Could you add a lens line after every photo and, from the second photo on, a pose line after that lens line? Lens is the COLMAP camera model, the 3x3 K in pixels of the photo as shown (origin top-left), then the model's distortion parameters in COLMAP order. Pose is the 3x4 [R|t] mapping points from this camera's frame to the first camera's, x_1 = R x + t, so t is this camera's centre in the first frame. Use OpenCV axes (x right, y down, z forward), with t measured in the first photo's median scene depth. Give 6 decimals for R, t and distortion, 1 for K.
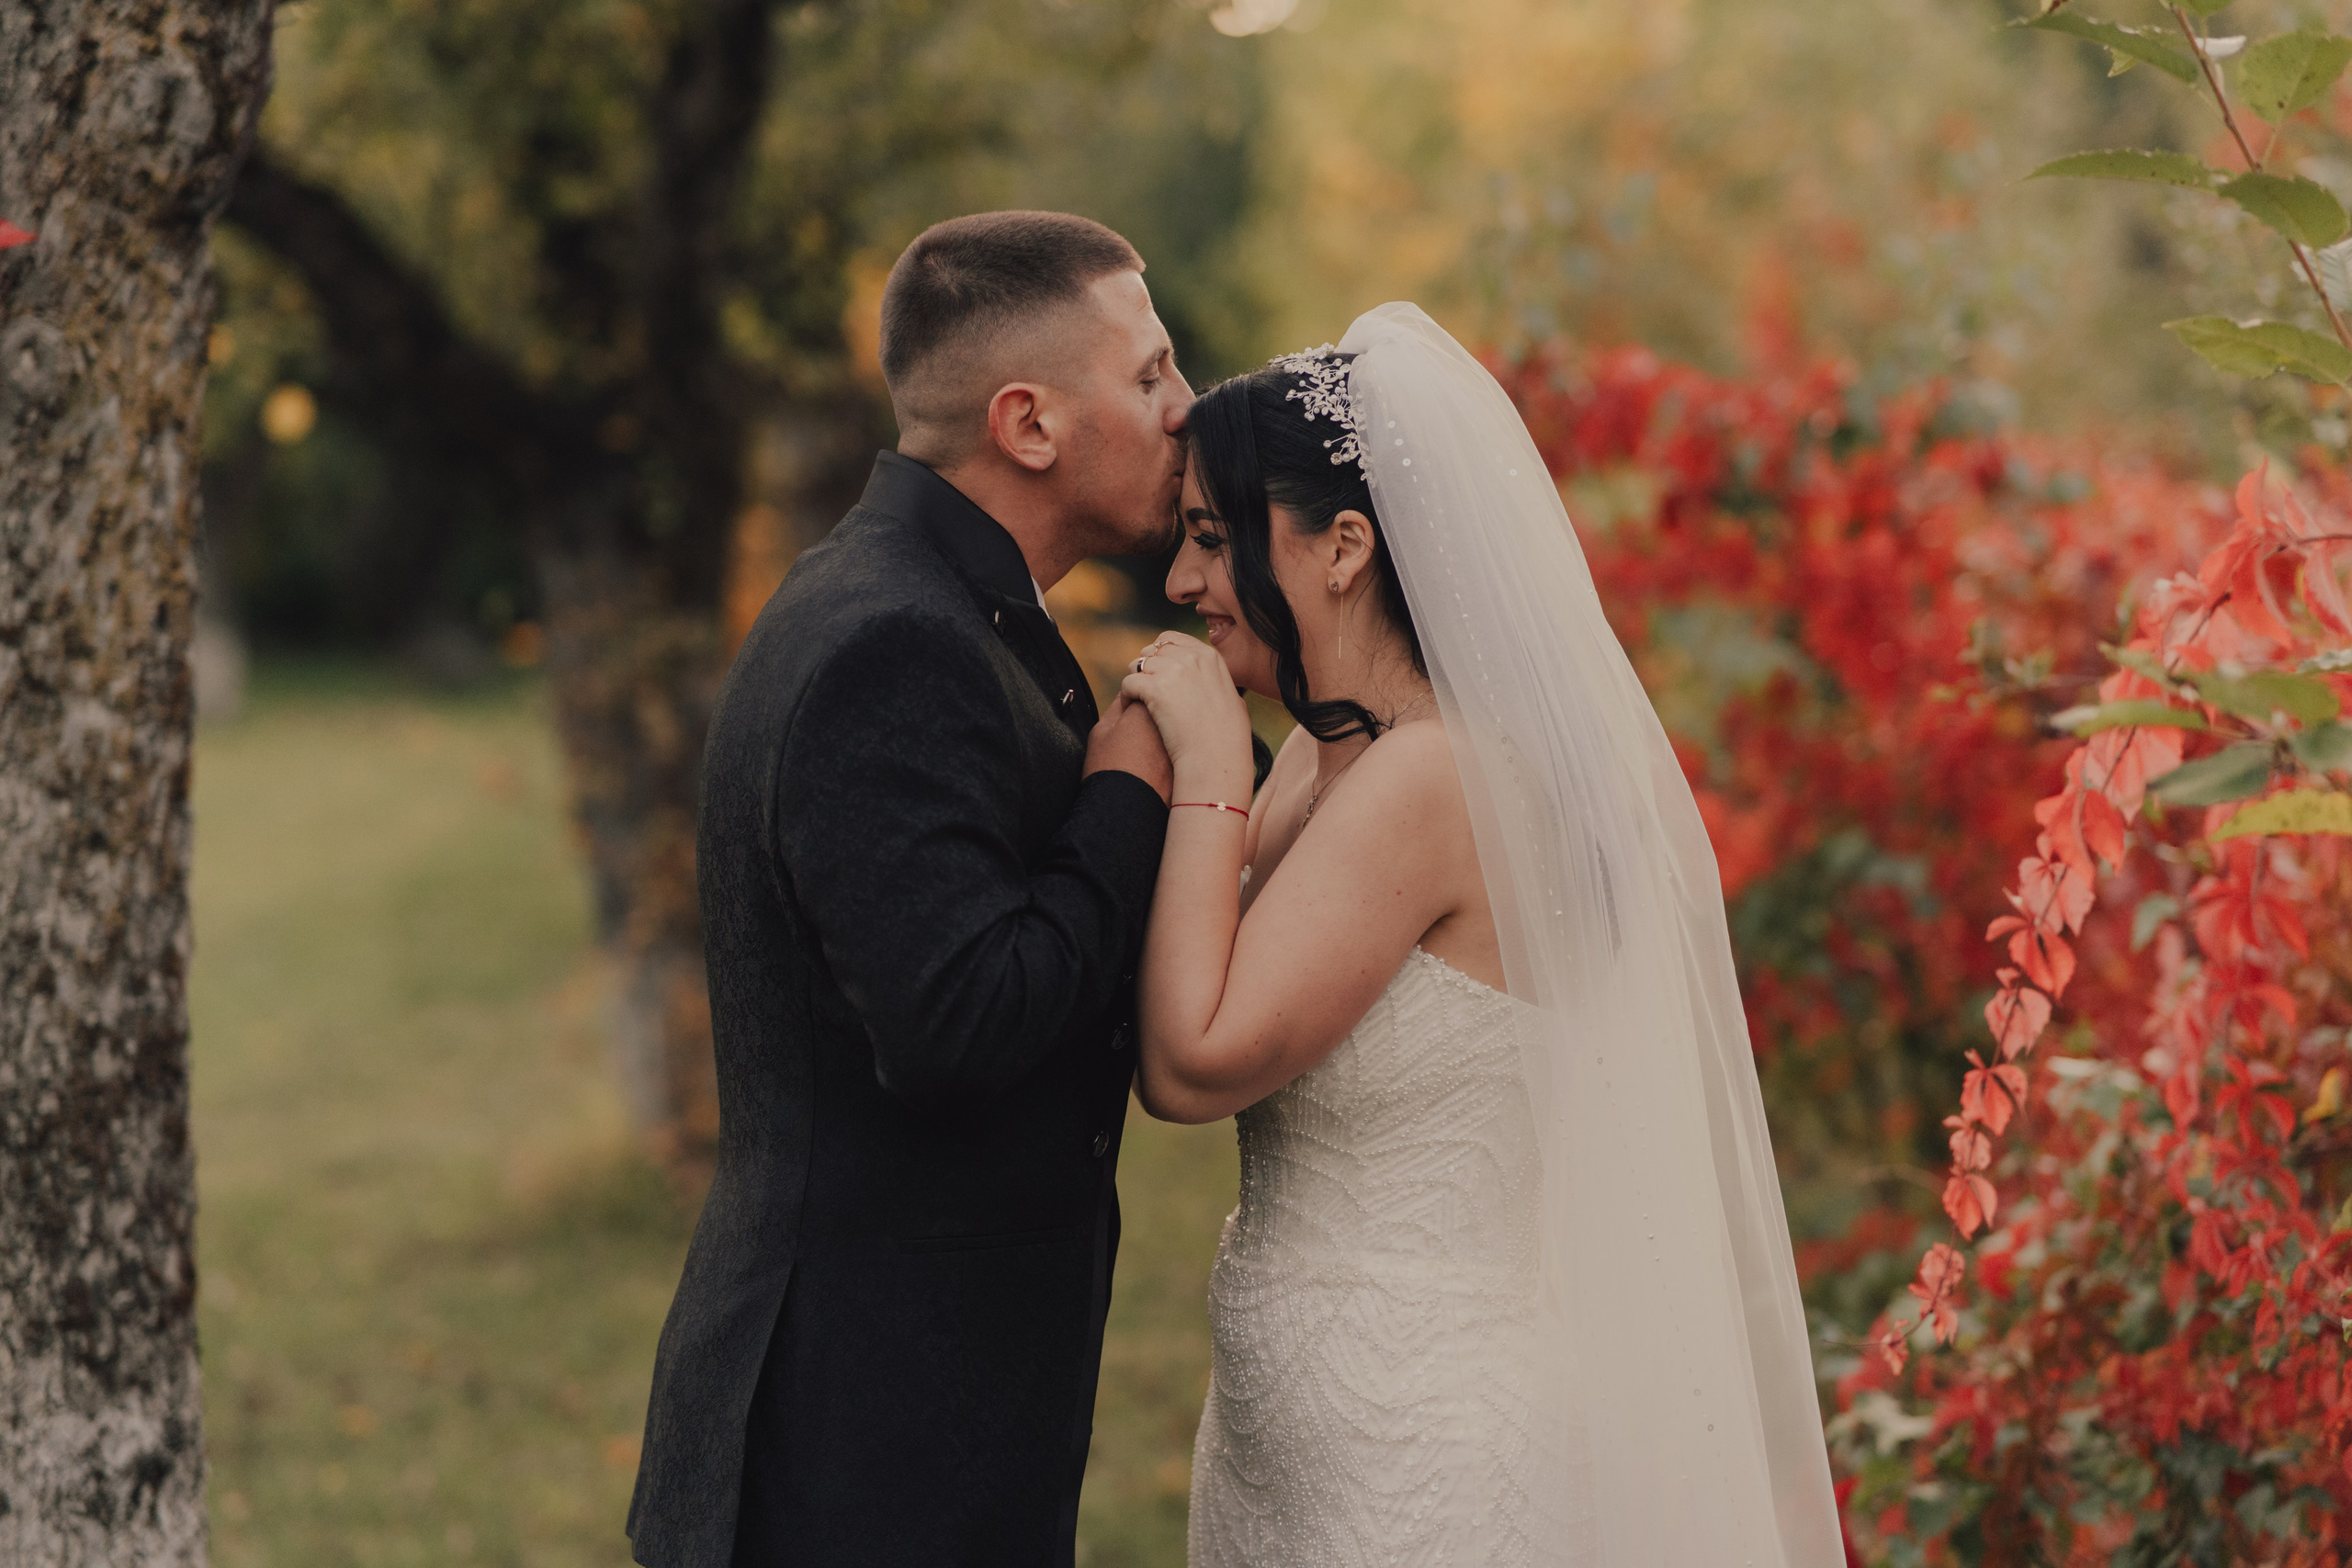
lens RADIAL K [[5821.1, 0, 1174.5], [0, 5821.1, 814.0], [0, 0, 1]] dist [1.451855, -12.942090]
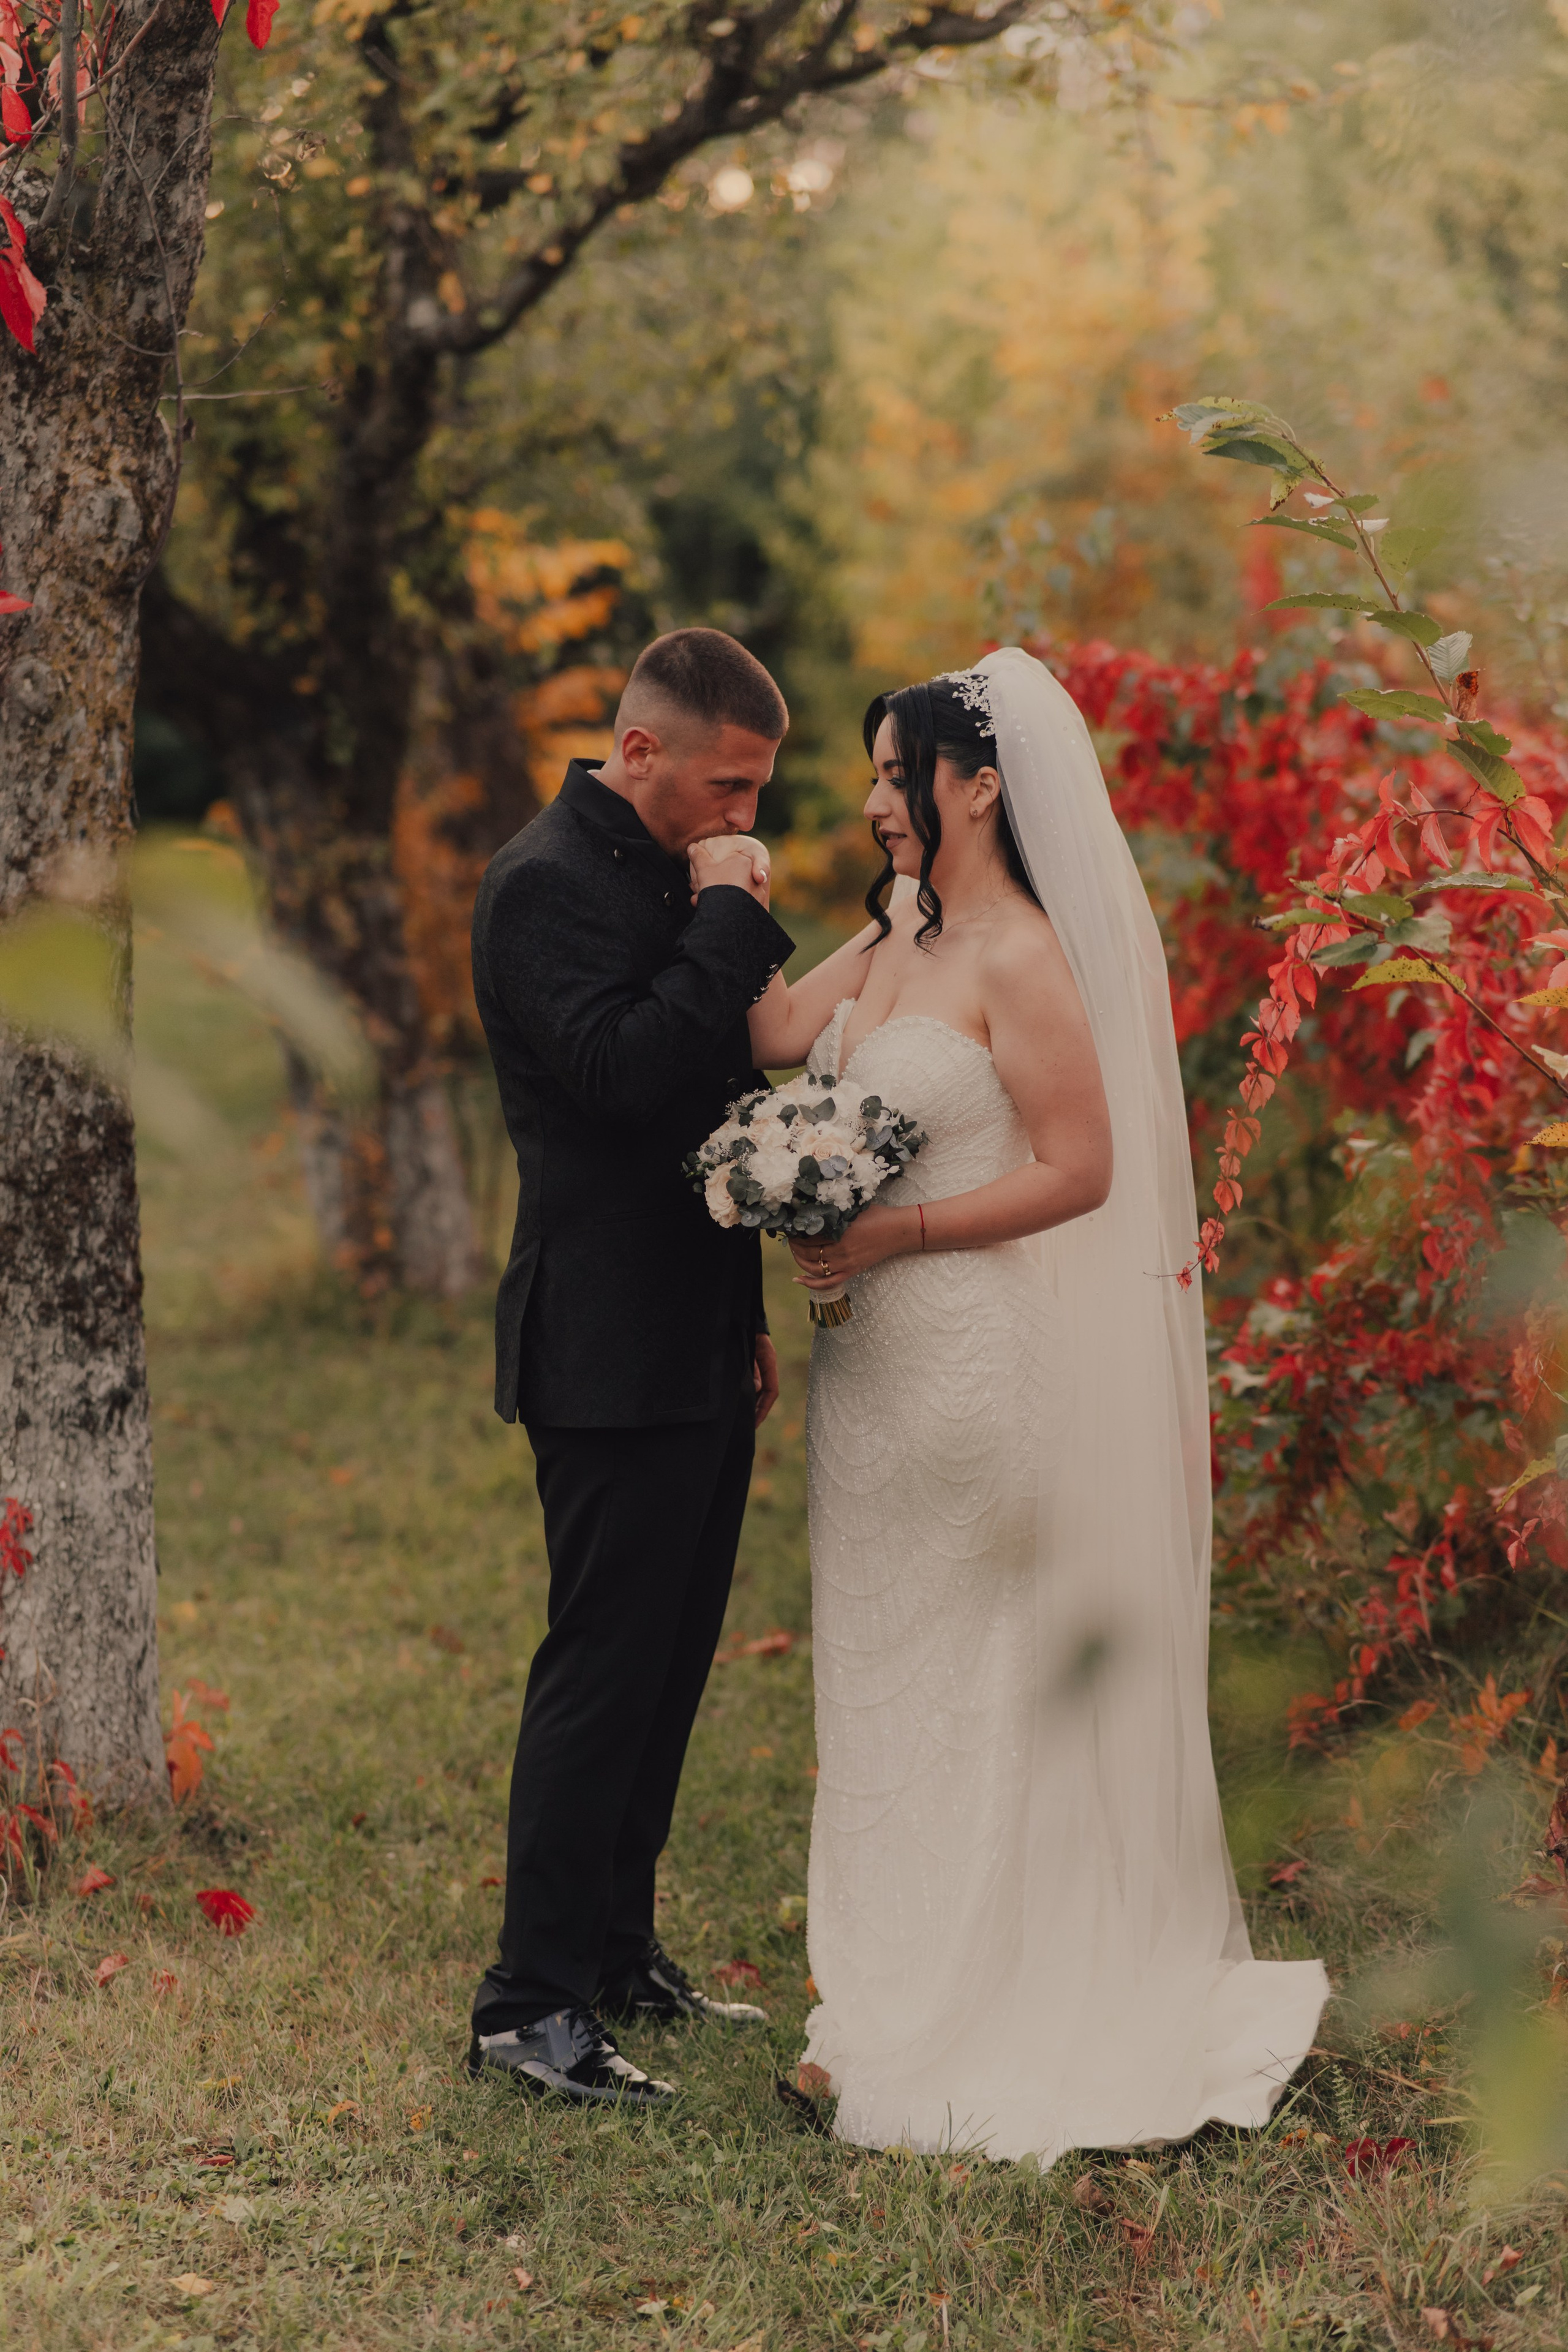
lens RADIAL K [[5821.7, 0, 790.0], [0, 5821.7, 1193.6], [0, 0, 1]] dist [1.451855, -12.942090]
pose [[0.999967, -0.004065, 0.007056, -0.006115], [0.003827, 0.999432, 0.033491, 0.004466], [-0.007188, -0.033463, 0.999414, -0.531576]]
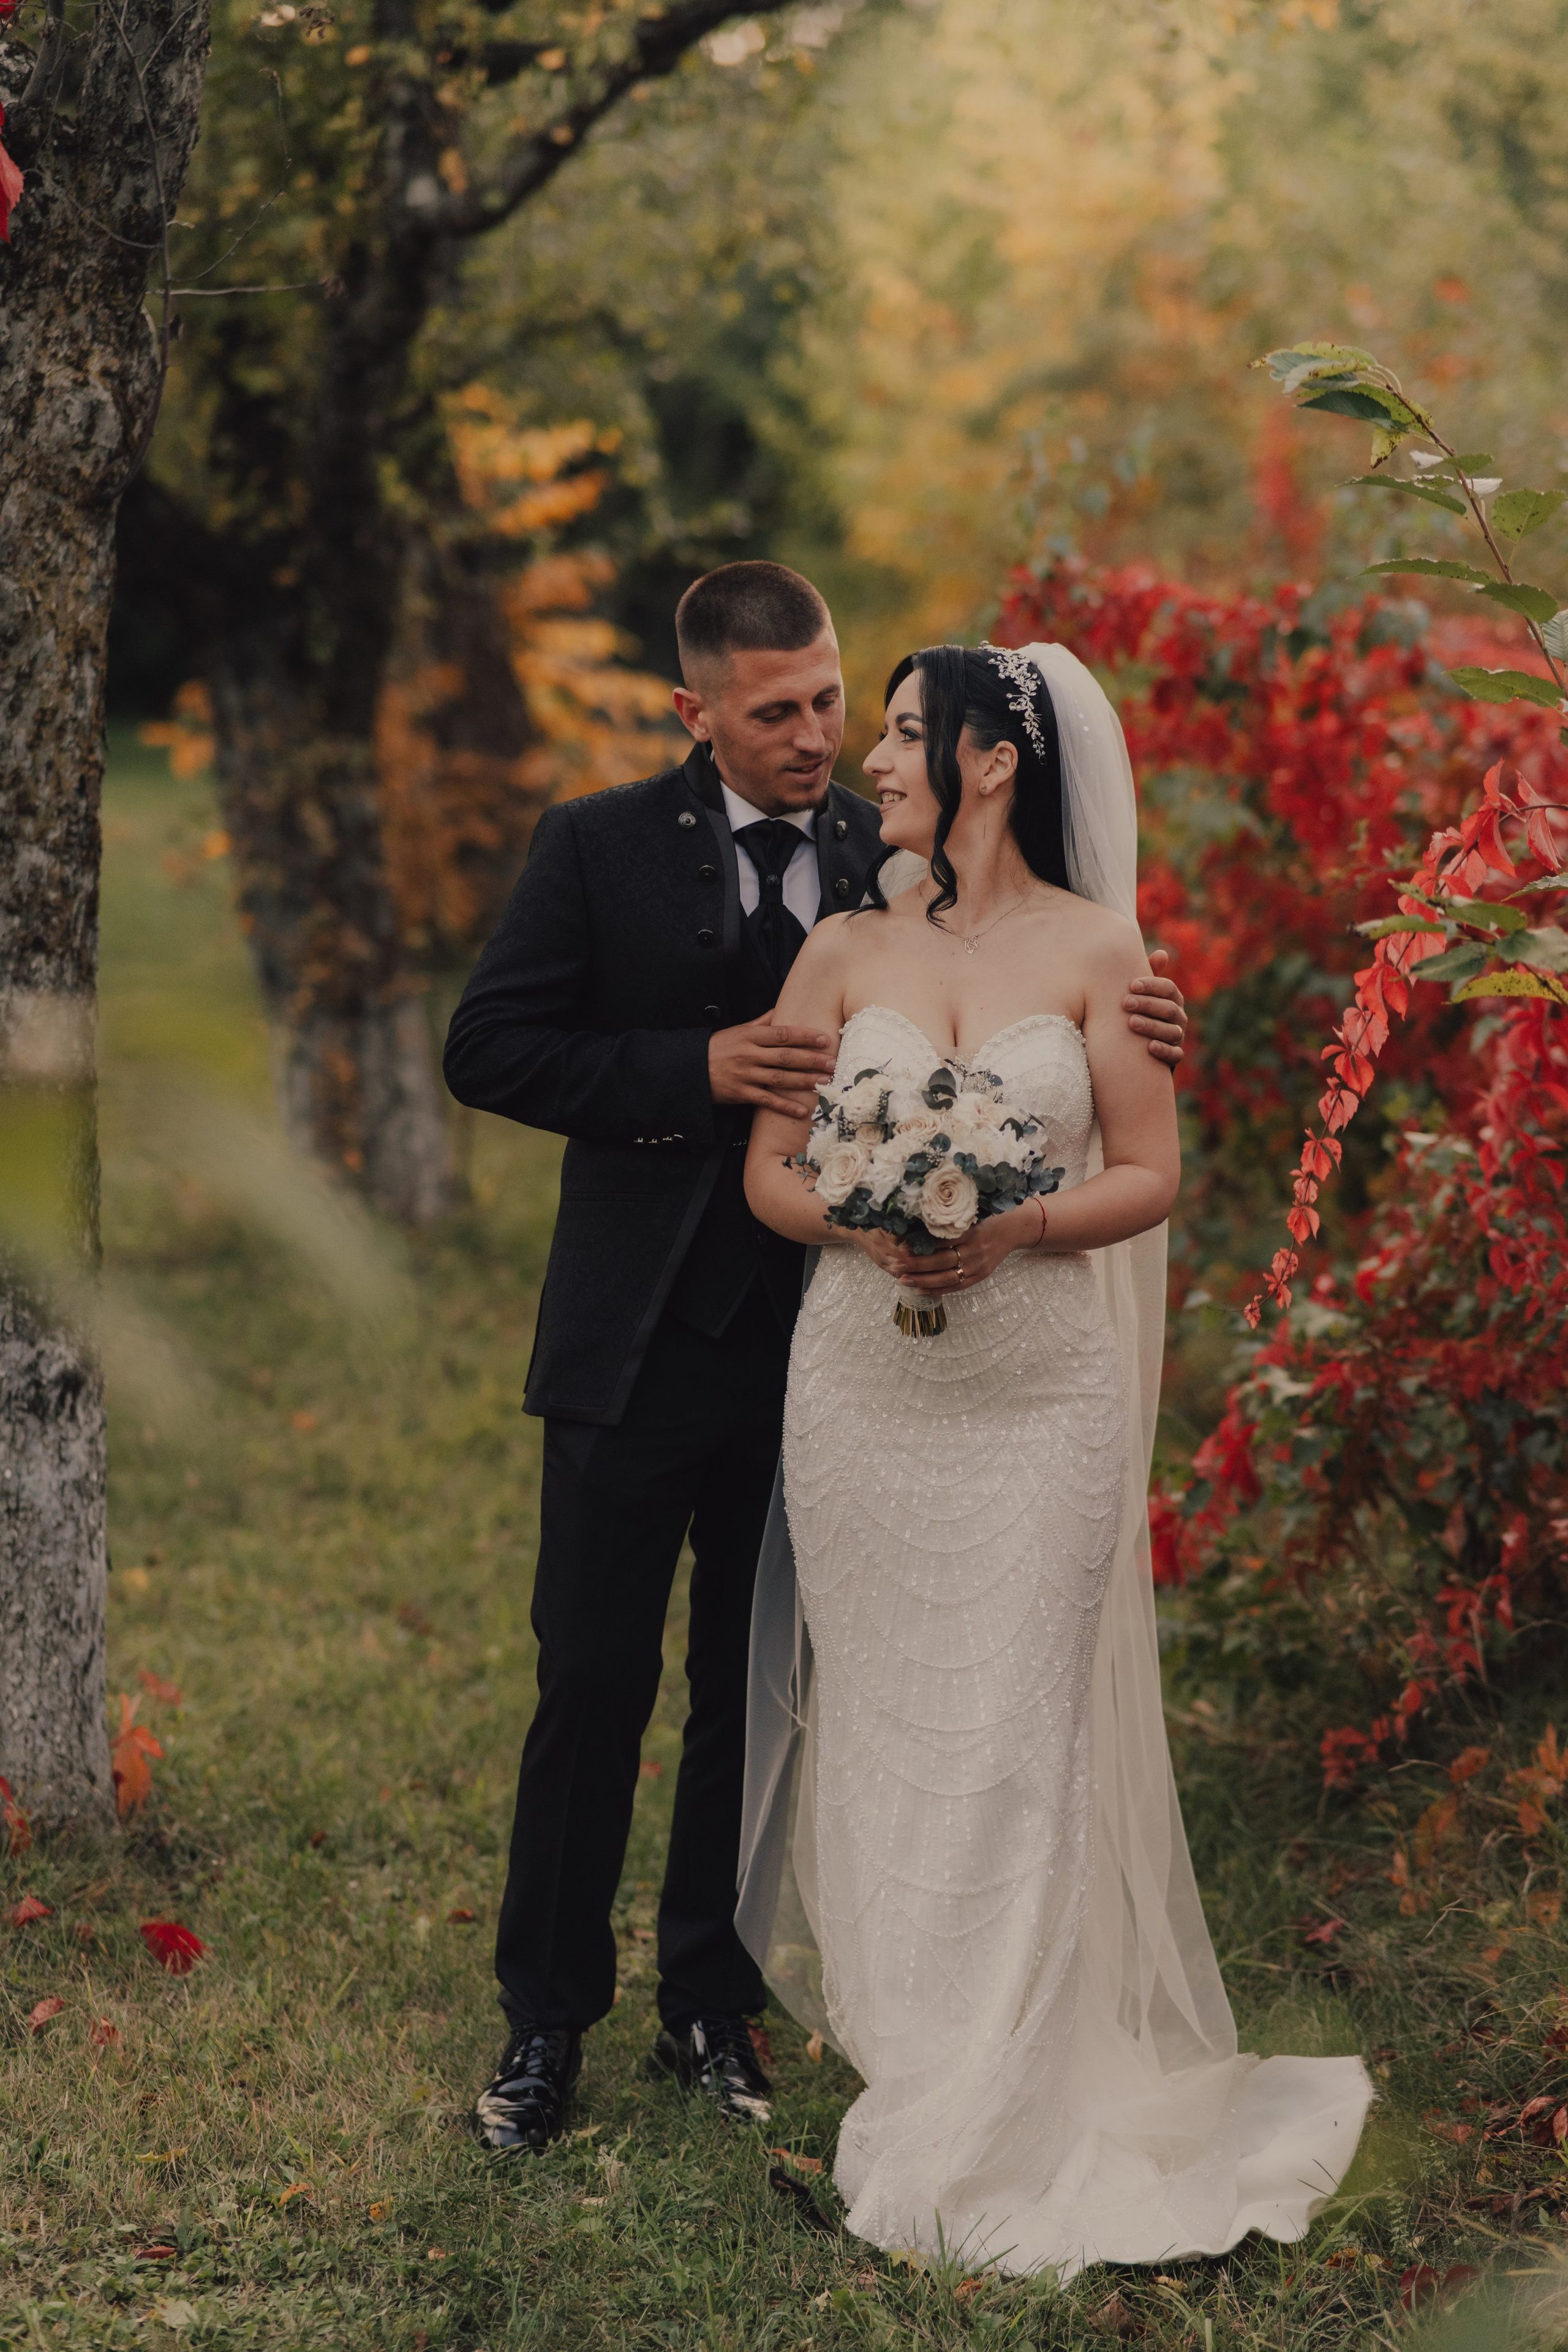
lens RADIAL K [[5795.3, 0, 801.1], [0, 5795.3, 1164.4], [0, 0, 1]] dist [1.522896, -14.262839]
pose [[0.999551, 0.024706, 0.016970, -0.020487], [-0.025549, 0.998351, 0.051397, -0.020243], [-0.015672, -0.051808, 0.998534, -0.409188]]
